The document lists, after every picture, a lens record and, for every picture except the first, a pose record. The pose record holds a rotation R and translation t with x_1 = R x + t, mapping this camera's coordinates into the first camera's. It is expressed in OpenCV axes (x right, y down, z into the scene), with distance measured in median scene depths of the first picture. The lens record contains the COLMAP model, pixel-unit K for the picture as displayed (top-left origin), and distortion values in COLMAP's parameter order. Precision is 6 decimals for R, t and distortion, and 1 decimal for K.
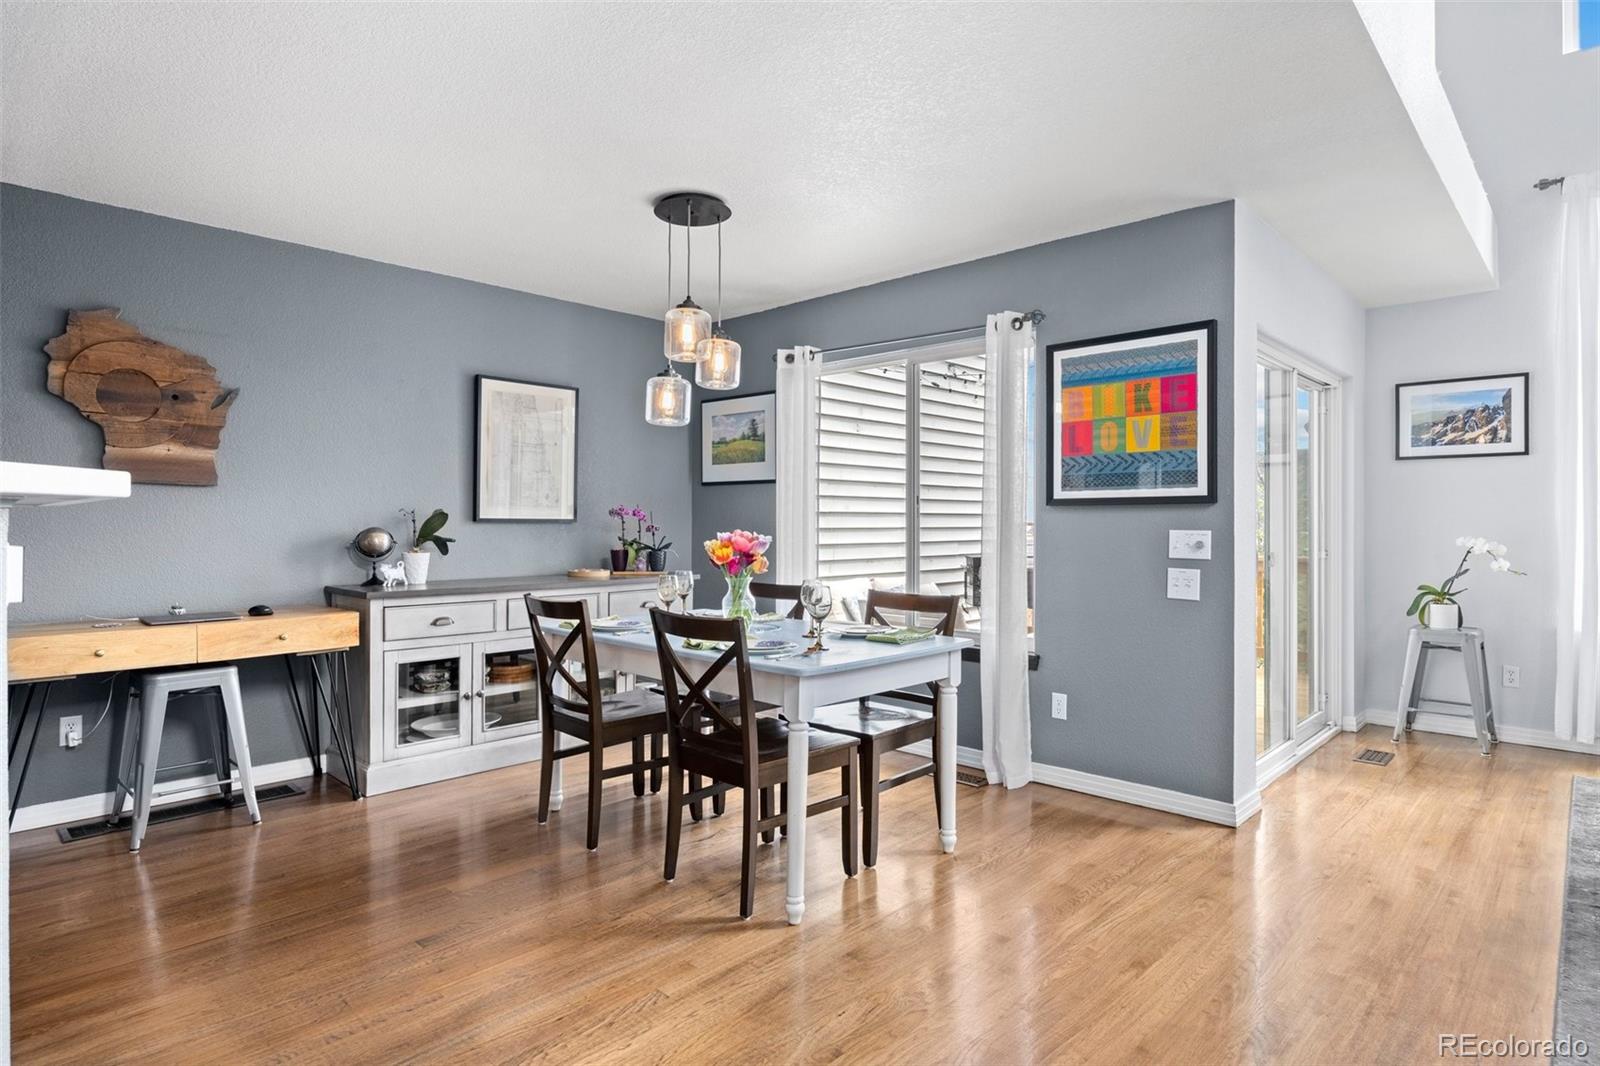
lens RADIAL K [[838.3, 0, 800.0], [0, 838.3, 533.0], [0, 0, 1]] dist [0.000168, -0.000136]
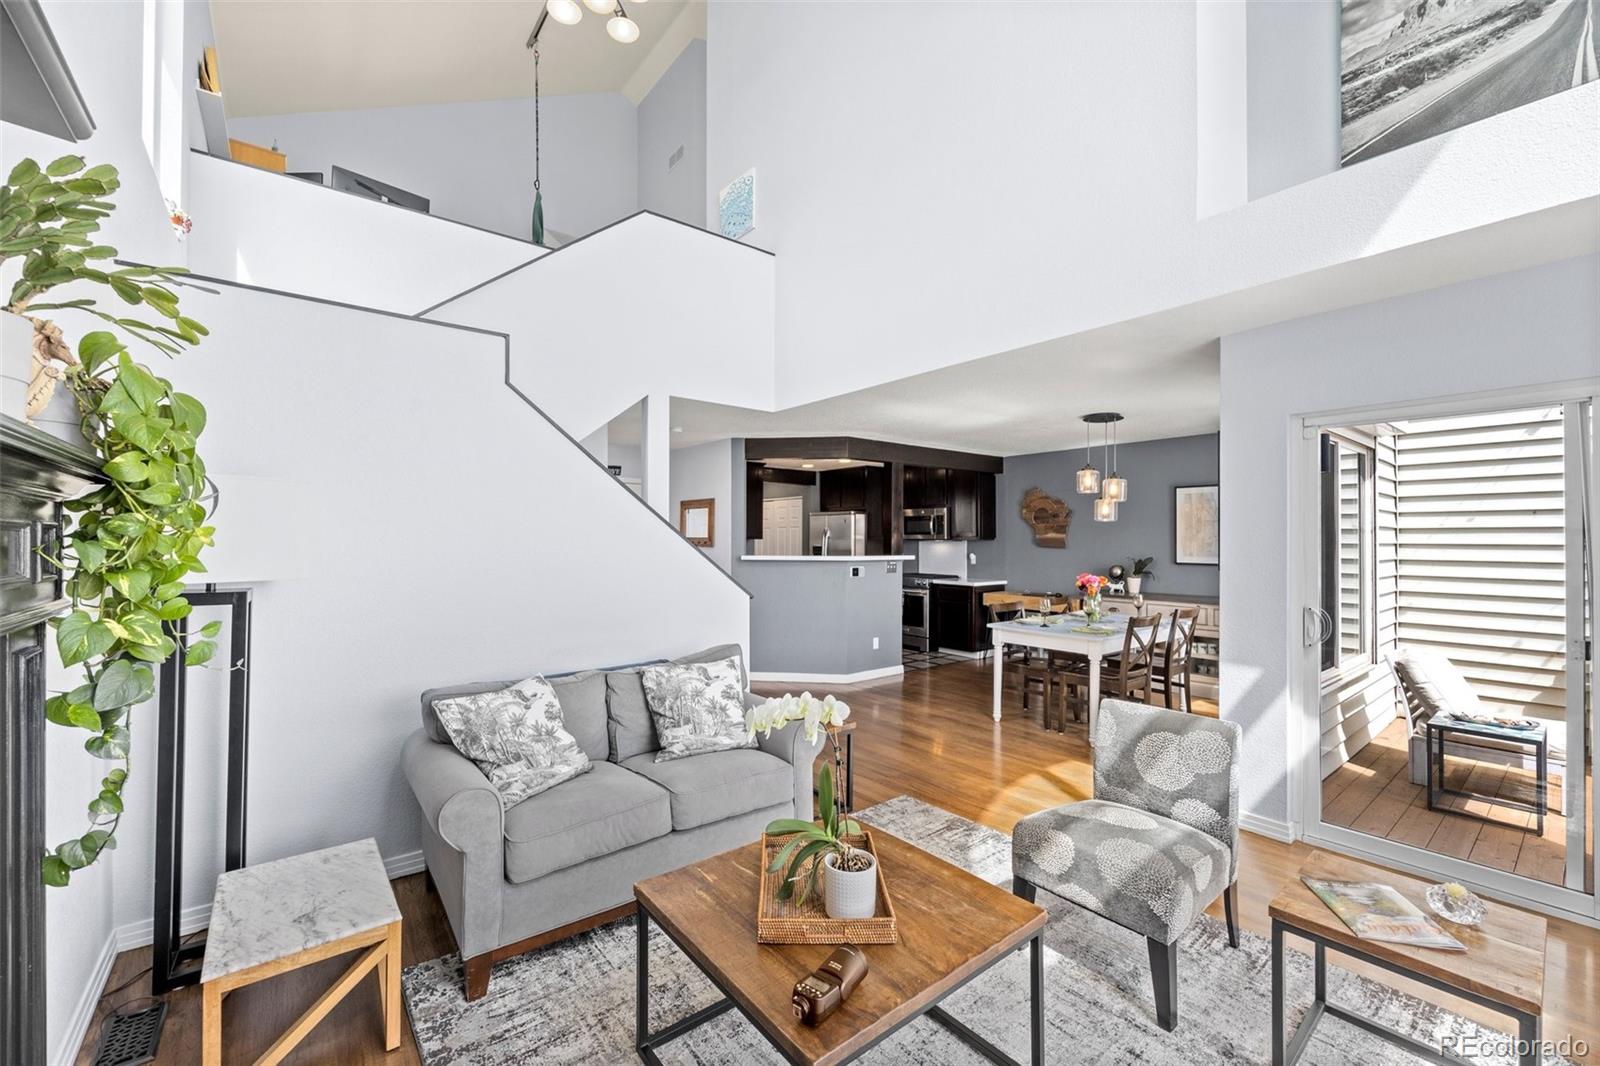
lens RADIAL K [[665.0, 0, 800.0], [0, 665.0, 533.0], [0, 0, 1]] dist [-0.000355, -0.000094]
pose [[-0.129251, -0.012475, -0.991533, 1.528760], [-0.007026, 0.999907, -0.011665, -0.072908], [0.991587, 0.005459, -0.129327, 0.446918]]
